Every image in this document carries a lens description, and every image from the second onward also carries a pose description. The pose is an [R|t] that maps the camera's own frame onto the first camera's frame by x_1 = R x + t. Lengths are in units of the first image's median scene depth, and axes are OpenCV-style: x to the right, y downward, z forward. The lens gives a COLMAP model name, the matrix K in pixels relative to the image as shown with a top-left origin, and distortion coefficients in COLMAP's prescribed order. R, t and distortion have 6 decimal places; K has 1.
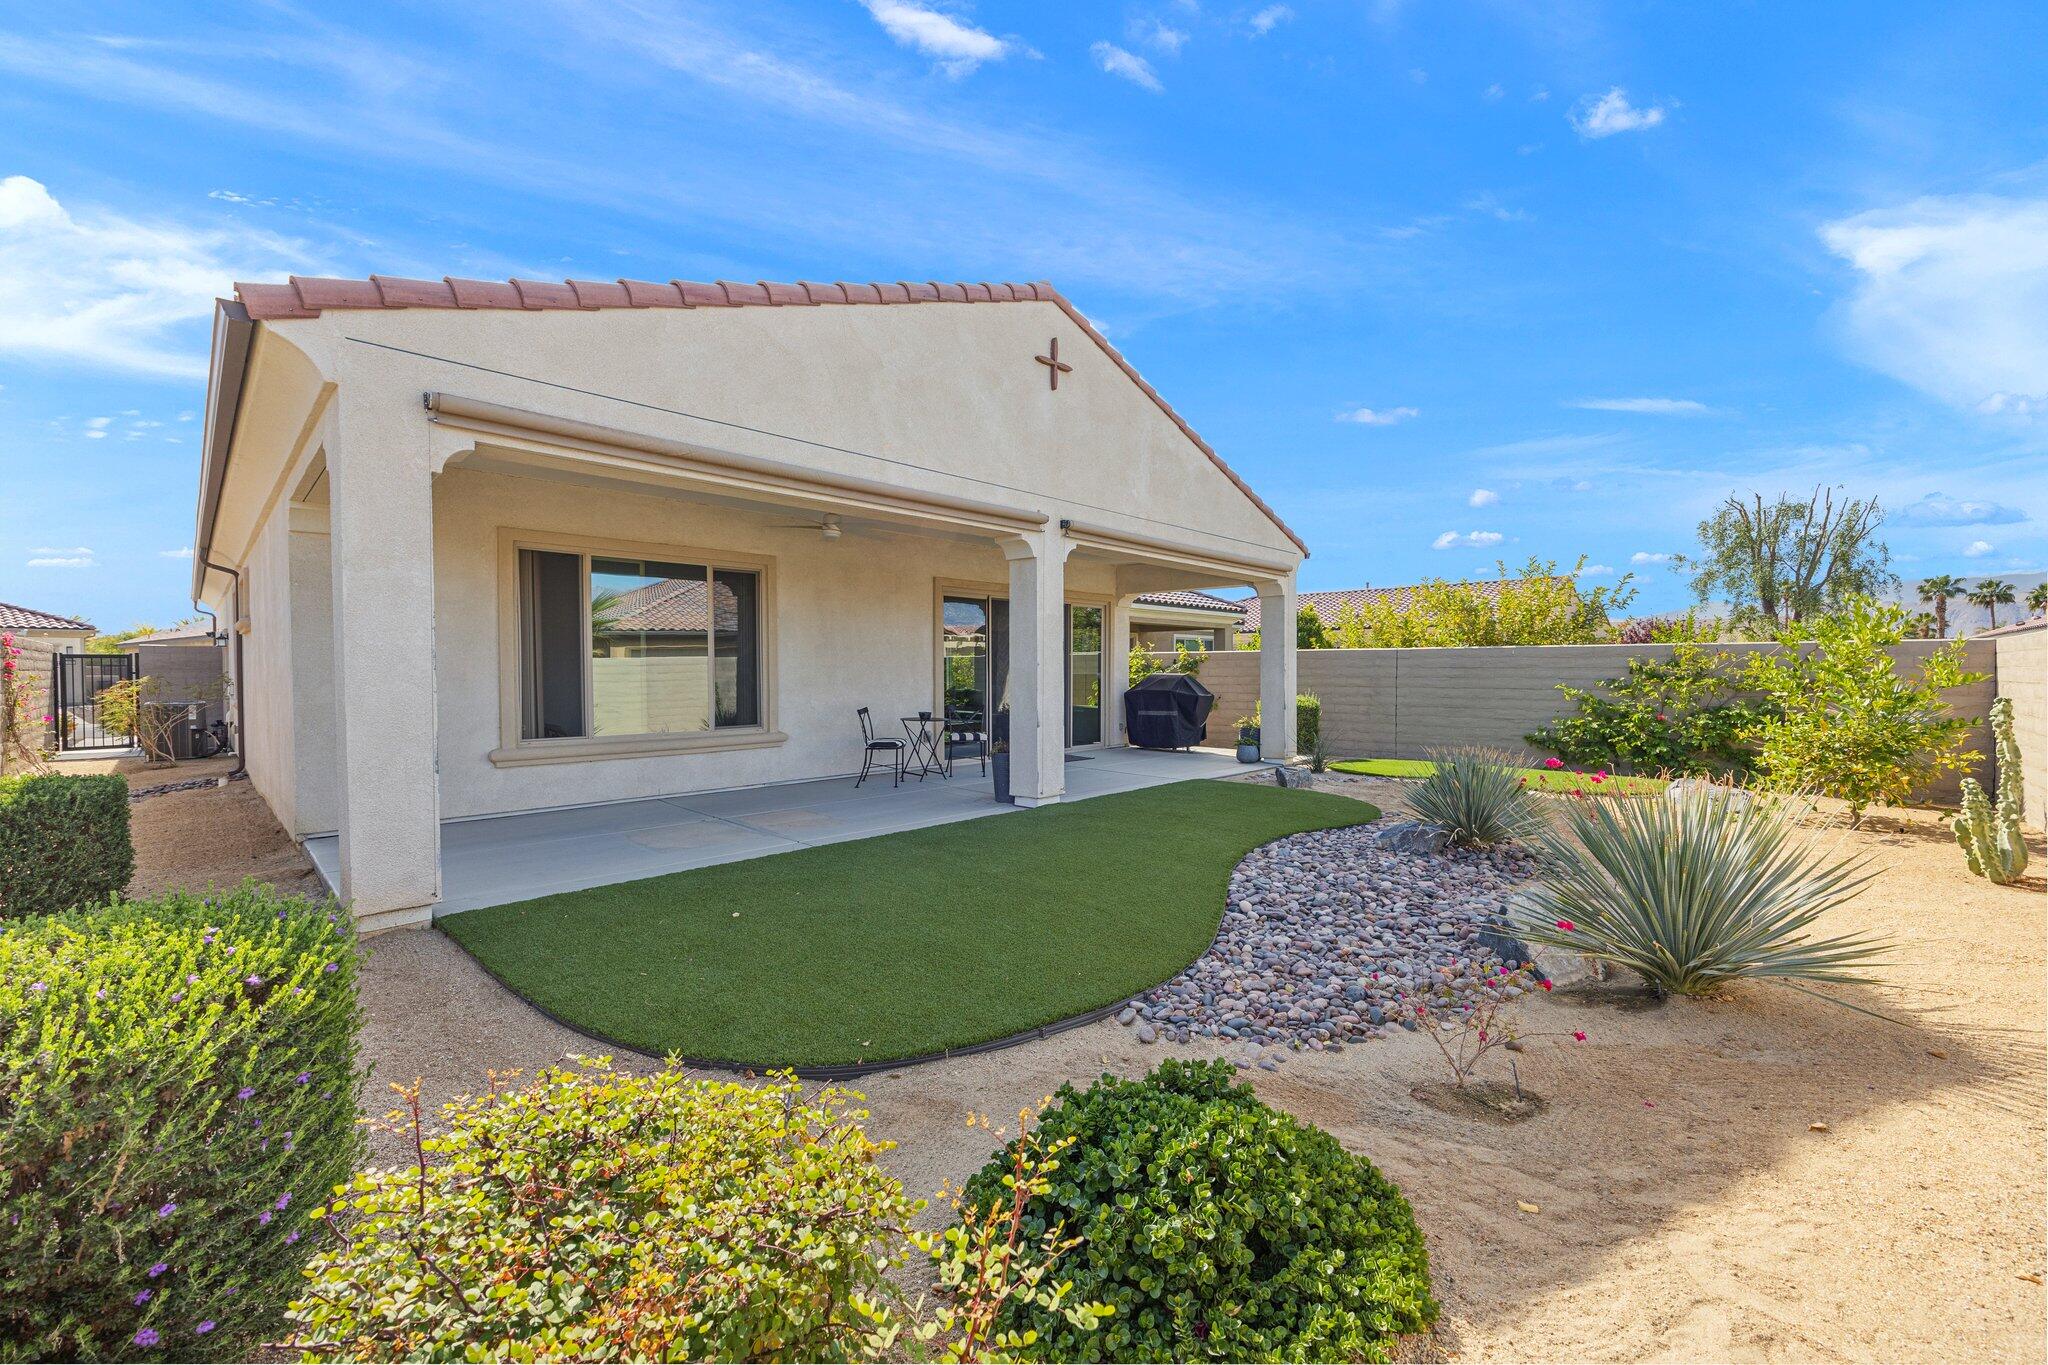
lens RADIAL K [[841.5, 0, 1028.9], [0, 841.5, 682.0], [0, 0, 1]] dist [-0.002322, -0.000057]
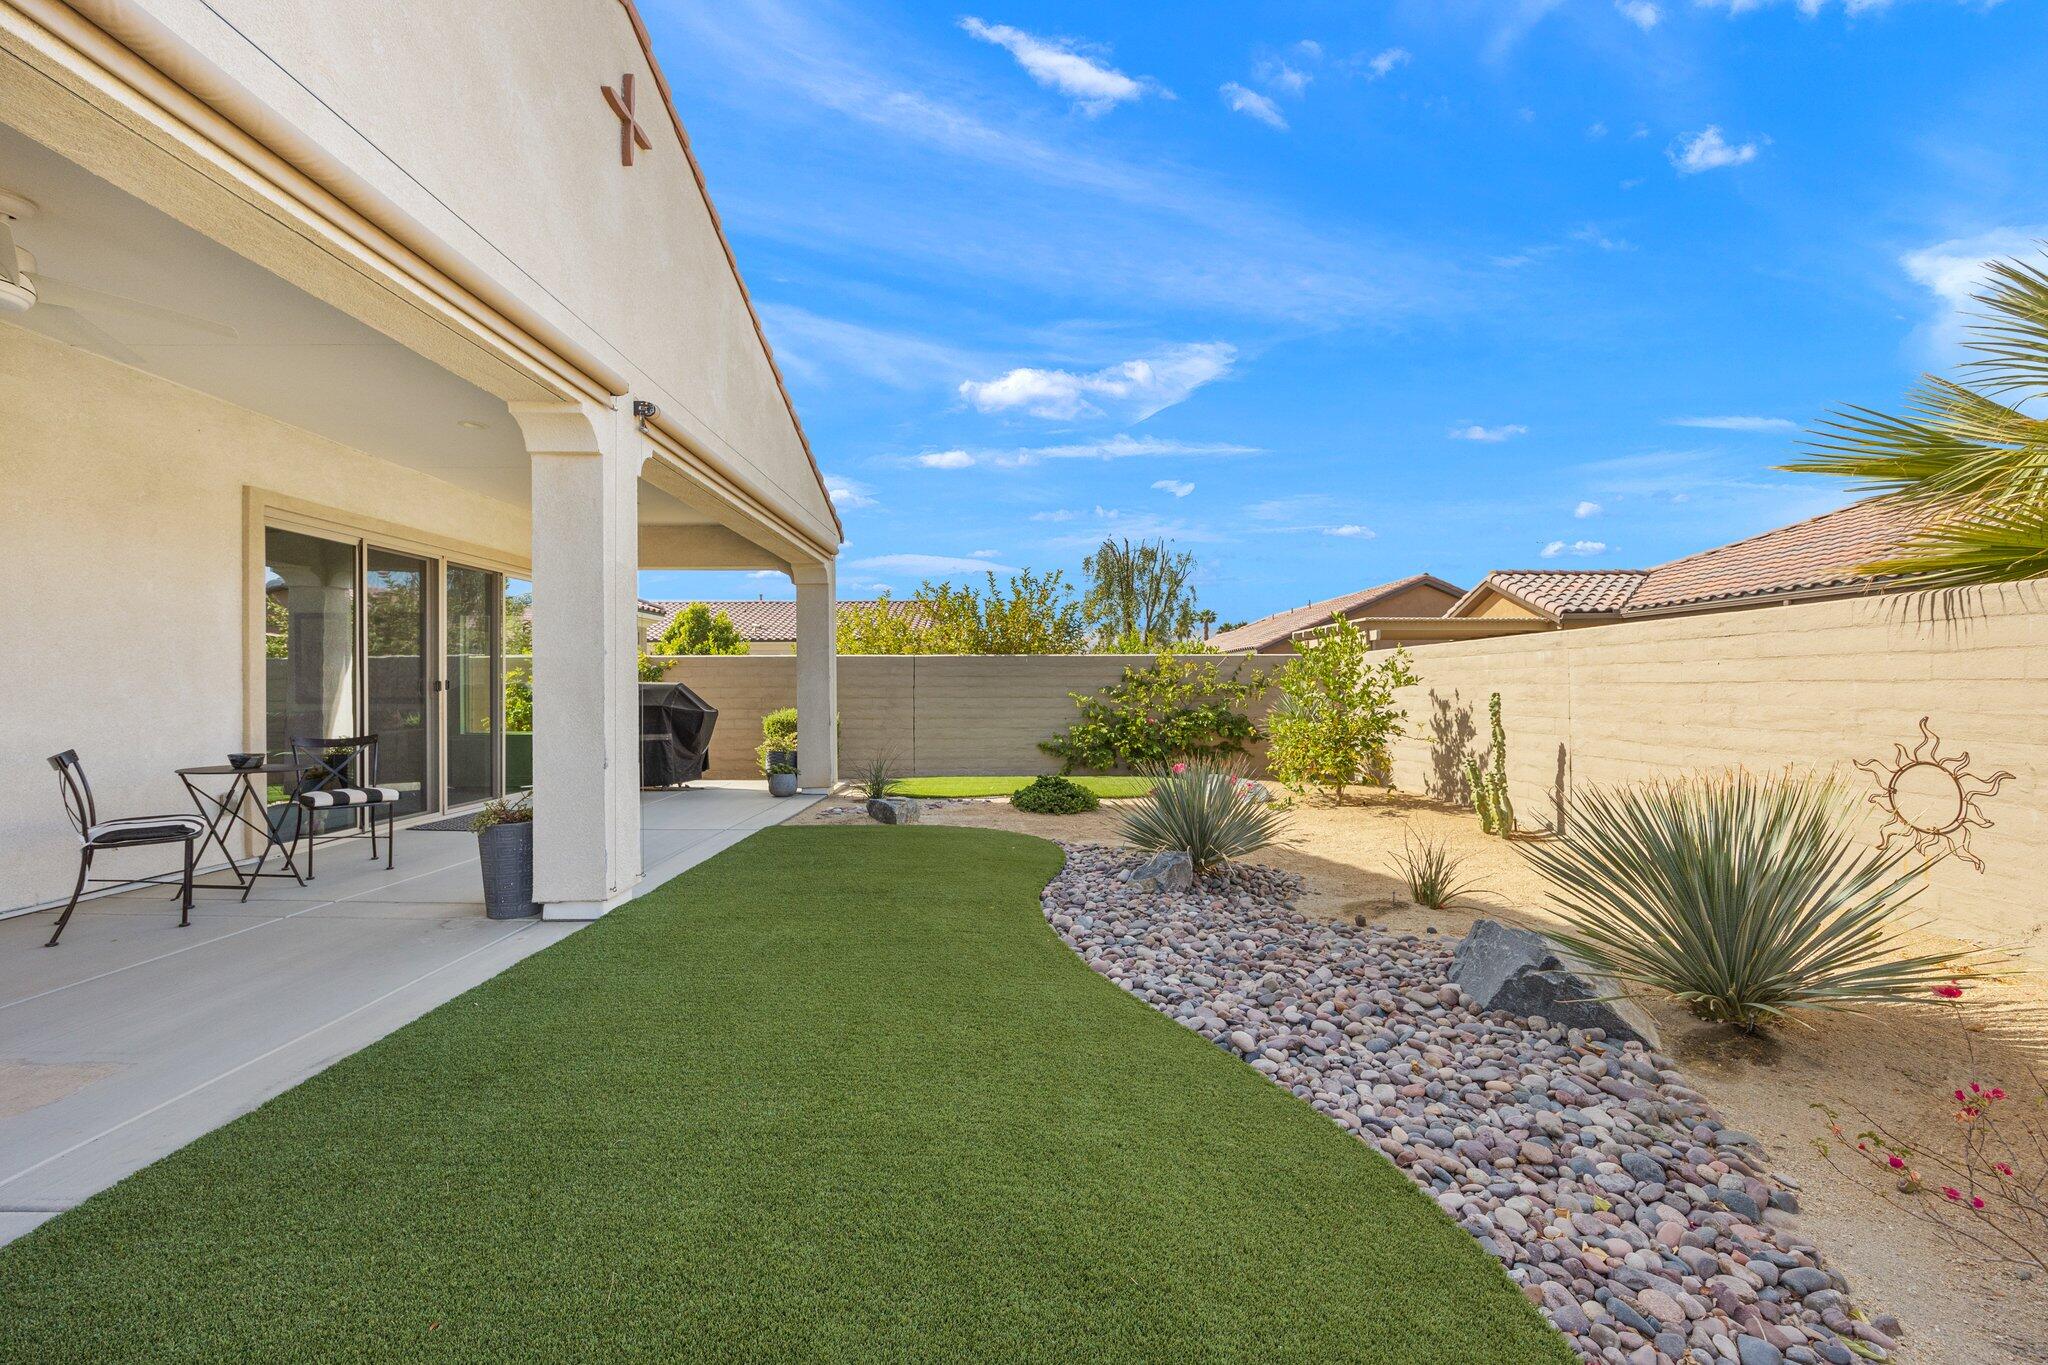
lens RADIAL K [[841.5, 0, 1027.7], [0, 841.5, 682.2], [0, 0, 1]] dist [-0.002322, -0.000057]
pose [[0.717487, 0.002399, 0.696568, -0.126840], [0.014288, 0.999733, -0.018159, 0.009029], [-0.696426, 0.022982, 0.717261, 0.312567]]
